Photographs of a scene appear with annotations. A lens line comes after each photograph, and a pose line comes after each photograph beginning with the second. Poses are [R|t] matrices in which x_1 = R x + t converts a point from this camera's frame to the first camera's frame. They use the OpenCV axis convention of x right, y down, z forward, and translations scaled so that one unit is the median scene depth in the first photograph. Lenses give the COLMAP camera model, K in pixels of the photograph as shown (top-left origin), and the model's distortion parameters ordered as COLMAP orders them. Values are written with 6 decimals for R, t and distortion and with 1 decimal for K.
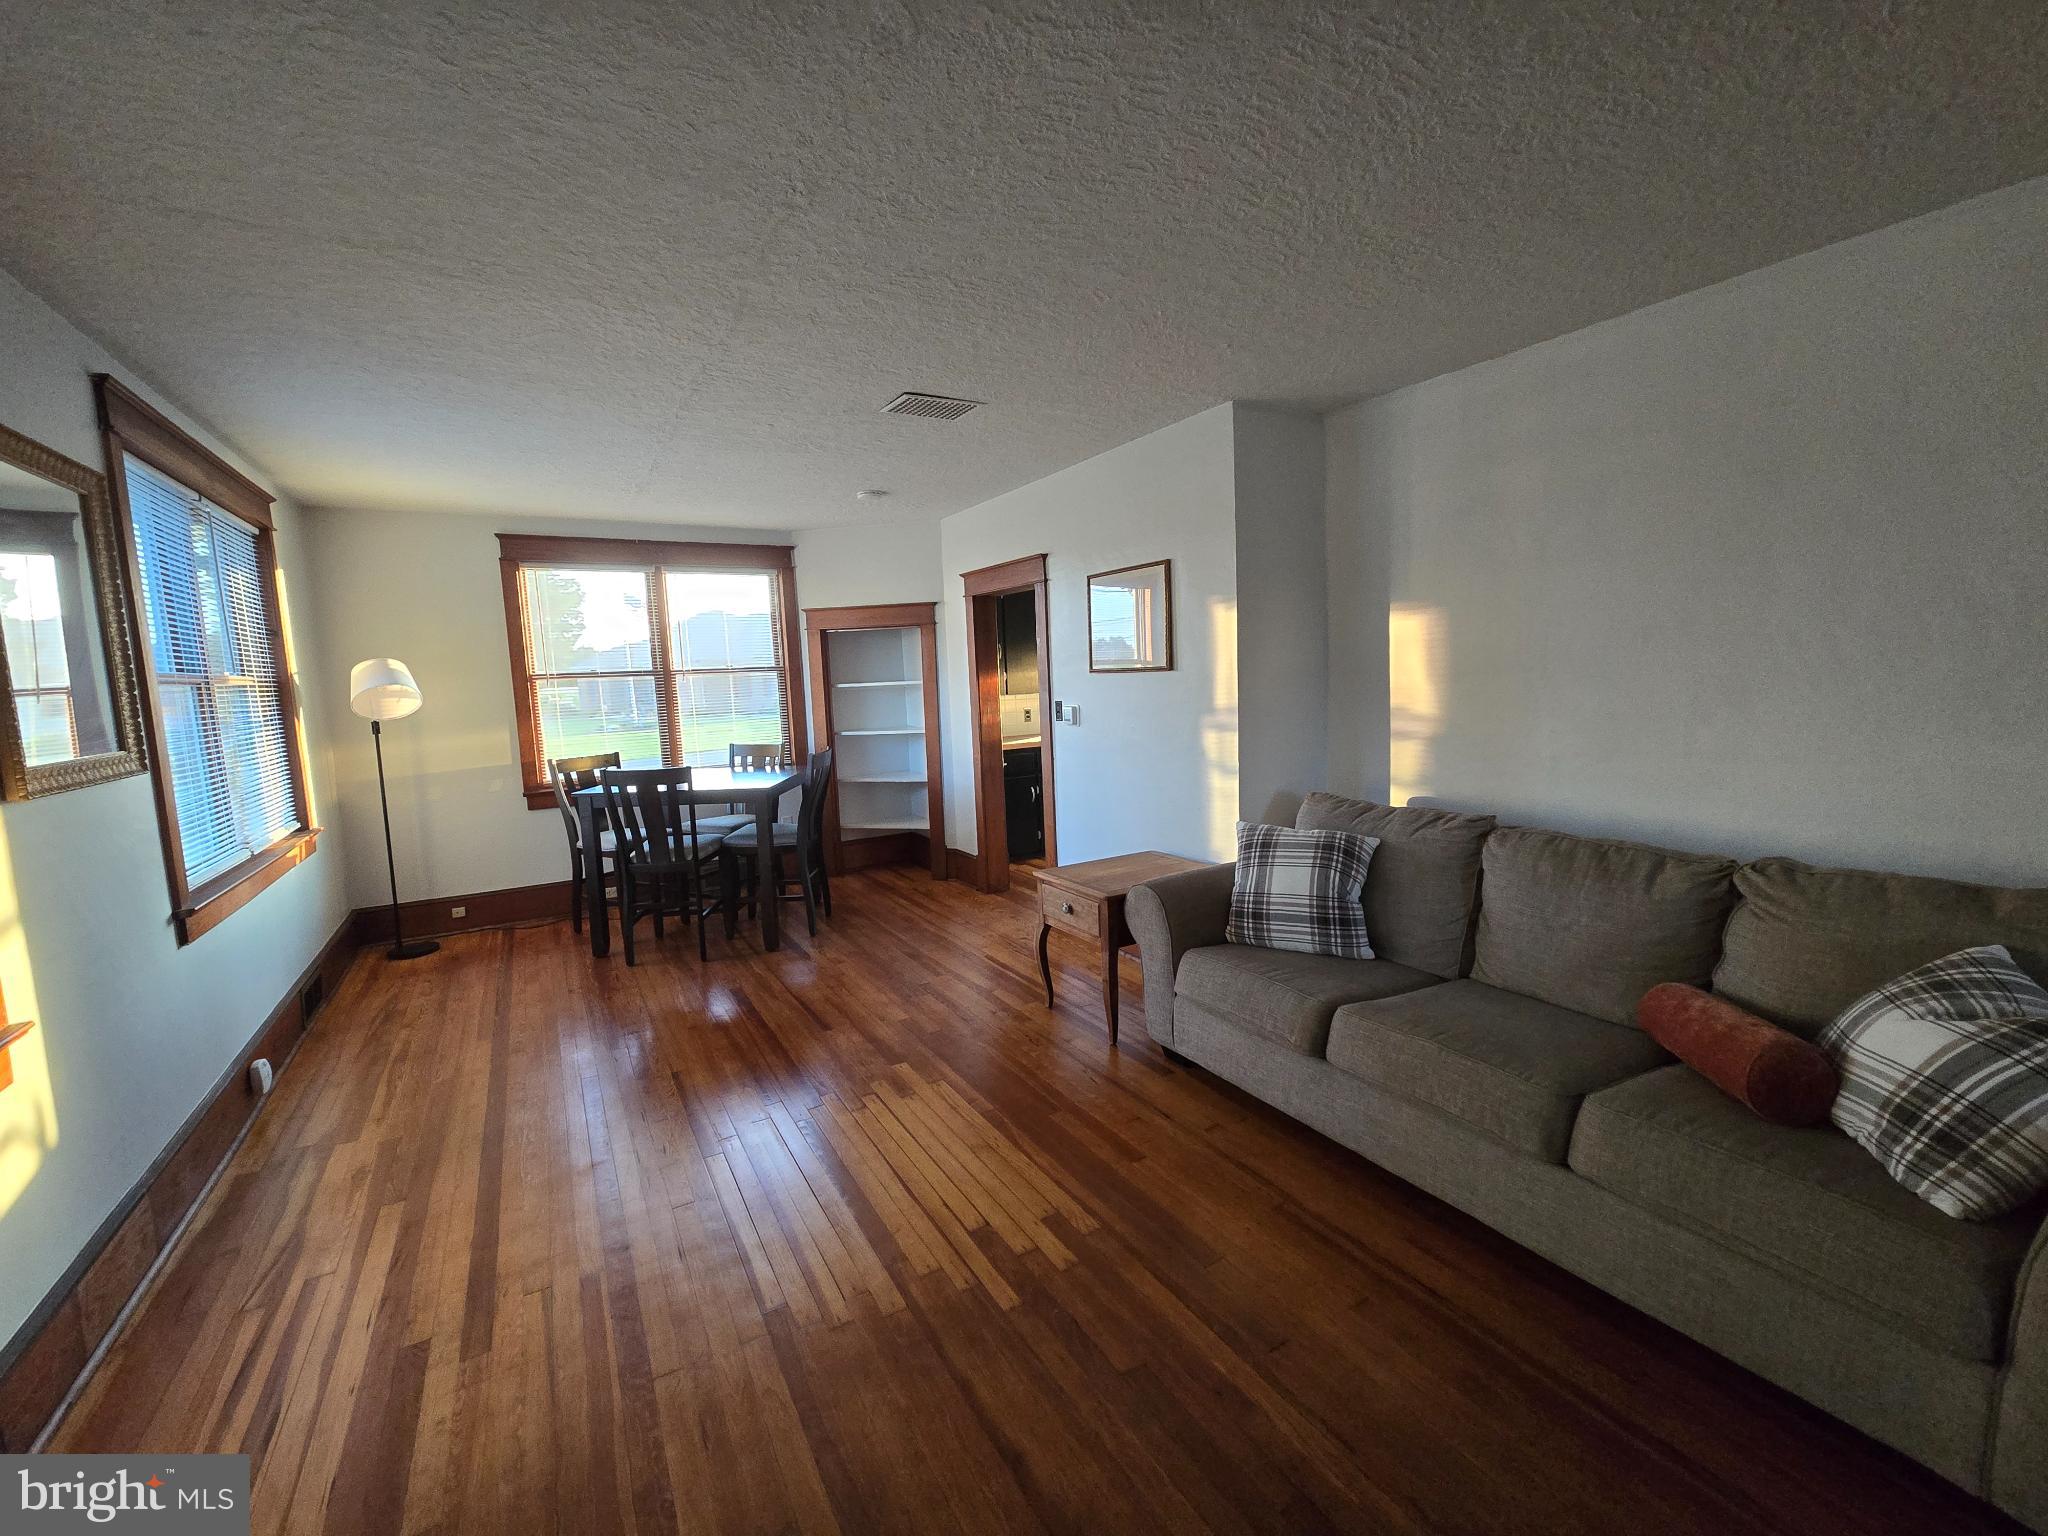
lens RADIAL K [[840.4, 0, 1031.6], [0, 840.4, 774.2], [0, 0, 1]] dist [0.001189, 0.000781]
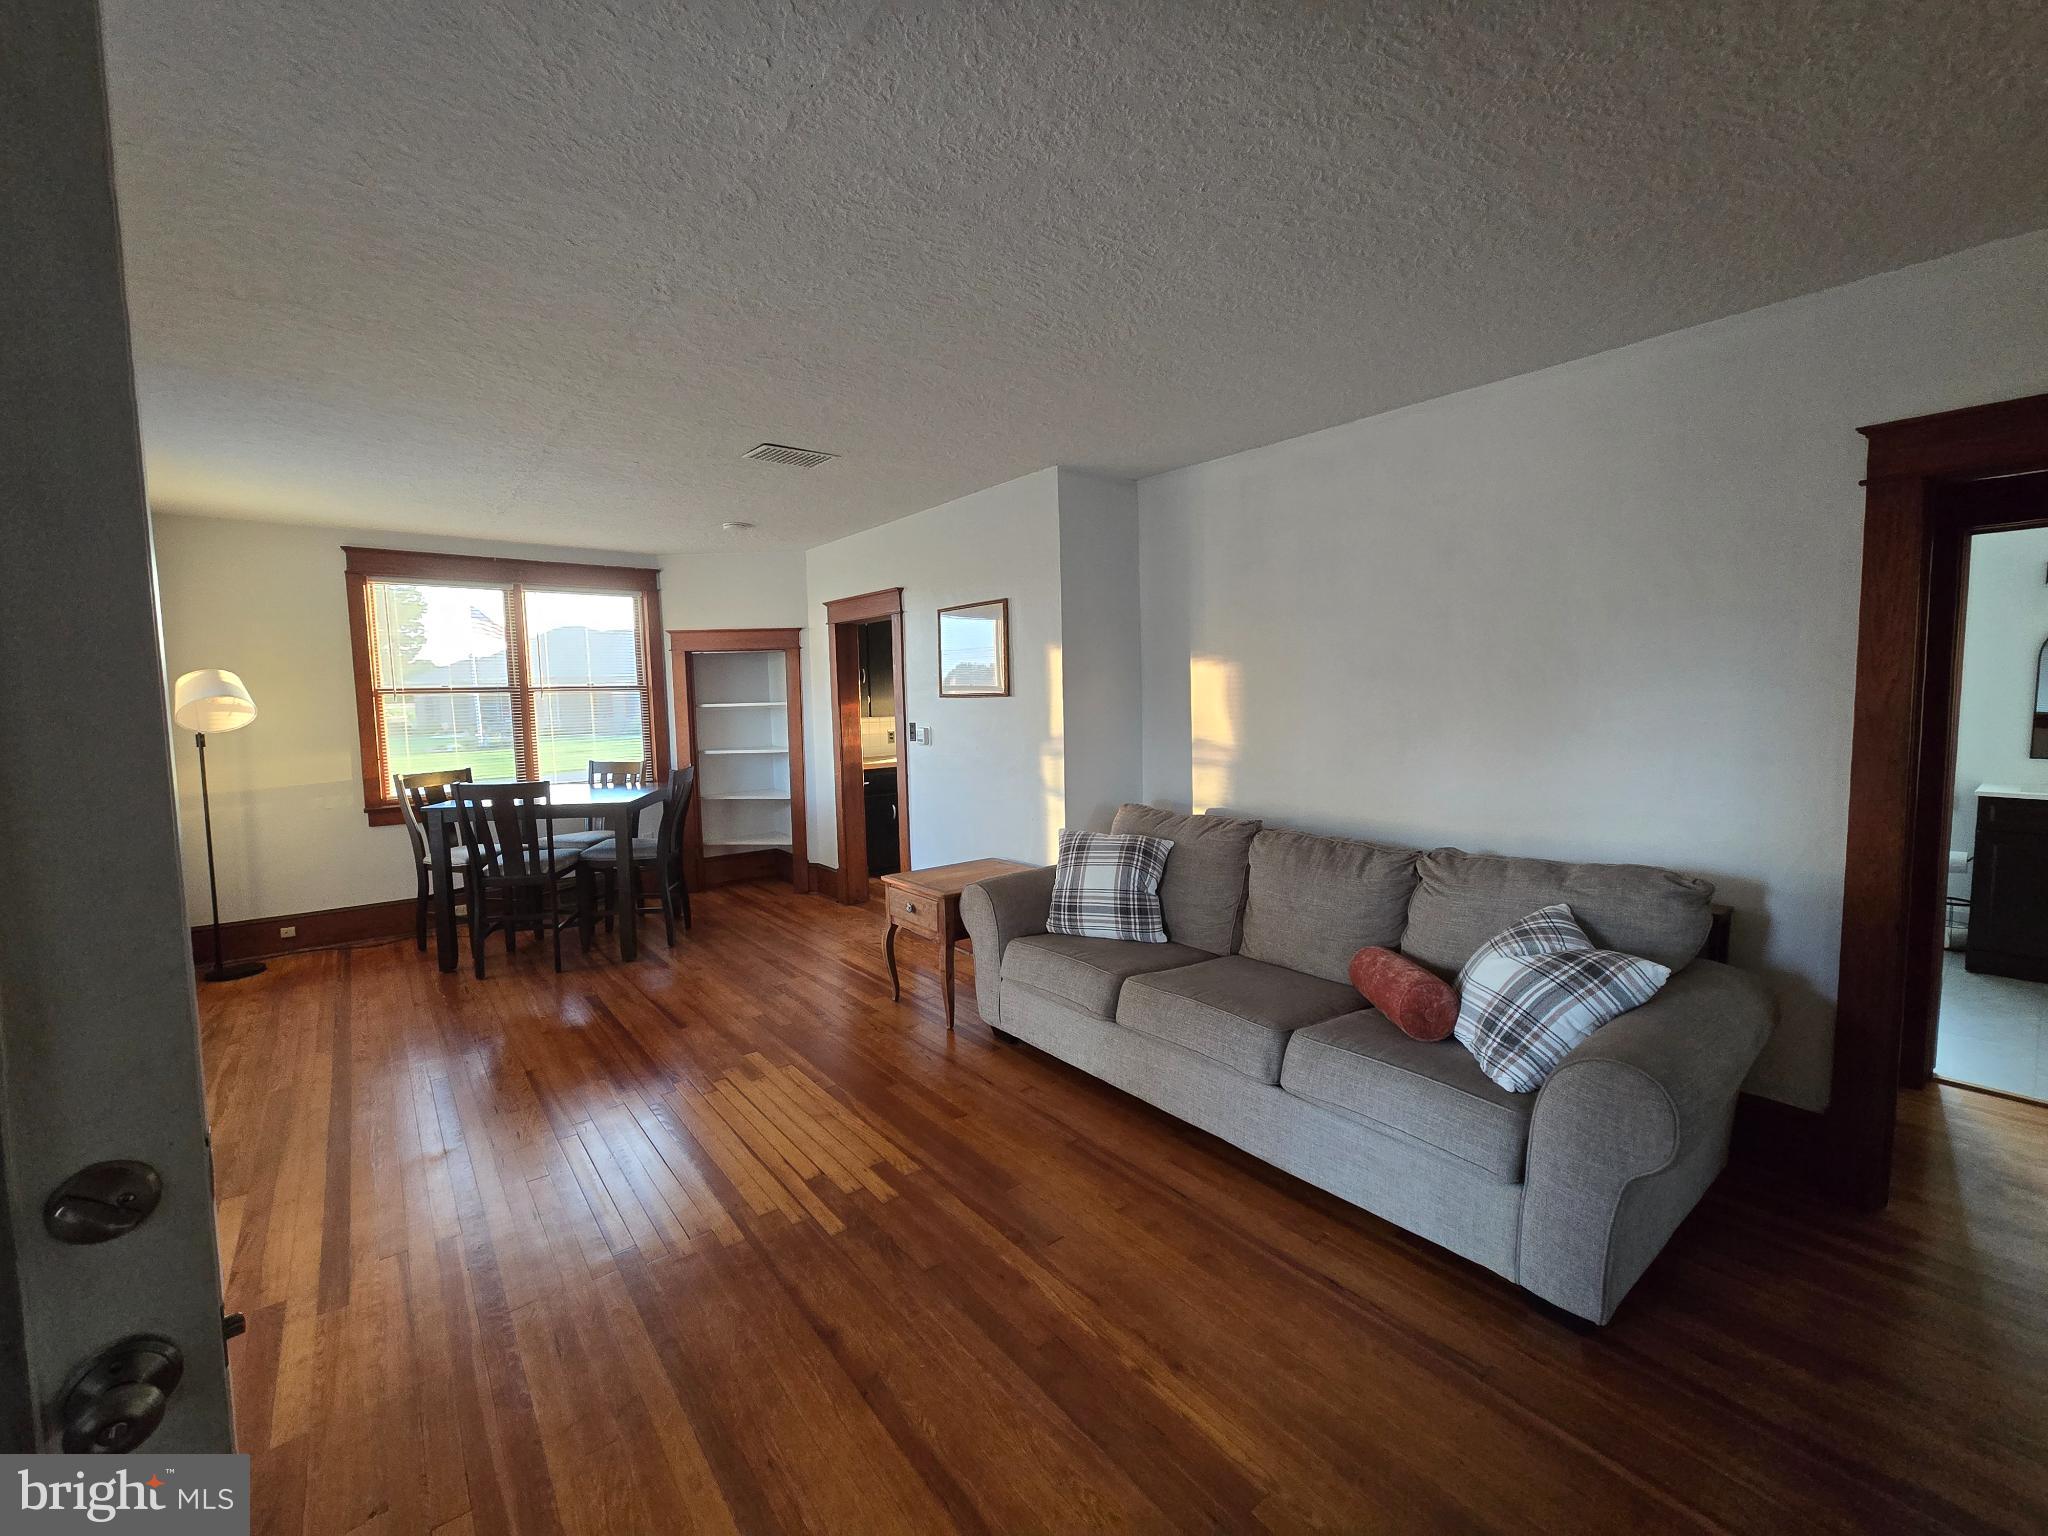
lens RADIAL K [[840.4, 0, 1029.8], [0, 840.4, 771.5], [0, 0, 1]] dist [0.001189, 0.000781]
pose [[0.990214, 0.006416, 0.139410, 0.045245], [-0.001652, 0.999412, -0.034258, 0.018266], [-0.139548, 0.033692, 0.989642, -0.136101]]
